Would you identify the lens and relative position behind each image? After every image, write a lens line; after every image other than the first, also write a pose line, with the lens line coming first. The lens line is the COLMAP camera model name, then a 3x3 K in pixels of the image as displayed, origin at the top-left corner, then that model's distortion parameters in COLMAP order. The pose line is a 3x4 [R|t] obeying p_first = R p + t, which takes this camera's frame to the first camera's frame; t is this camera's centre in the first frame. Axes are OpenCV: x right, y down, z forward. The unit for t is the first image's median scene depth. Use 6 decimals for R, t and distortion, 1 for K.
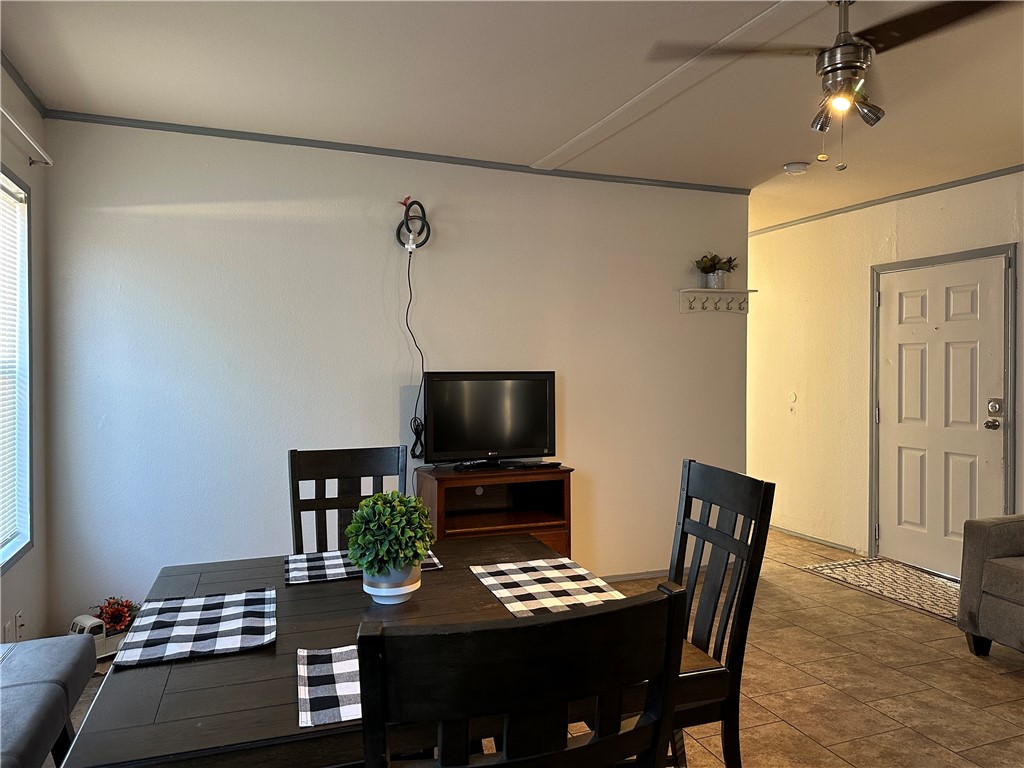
lens RADIAL K [[718.3, 0, 509.6], [0, 718.3, 377.6], [0, 0, 1]] dist [-0.003242, -0.008424]
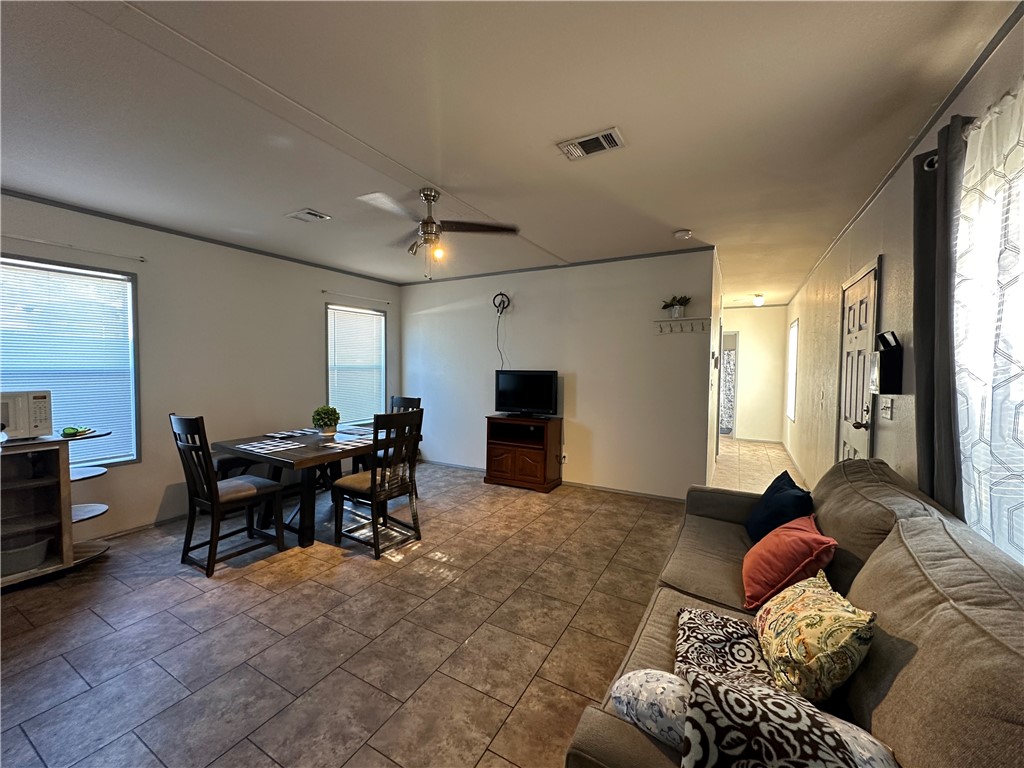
lens RADIAL K [[406.1, 0, 509.1], [0, 406.1, 385.3], [0, 0, 1]] dist [-0.002937, 0.000974]
pose [[0.642143, 0.038602, -0.765612, 0.855686], [-0.013051, 0.999137, 0.039430, -0.012675], [0.766474, -0.015327, 0.642093, 0.207428]]
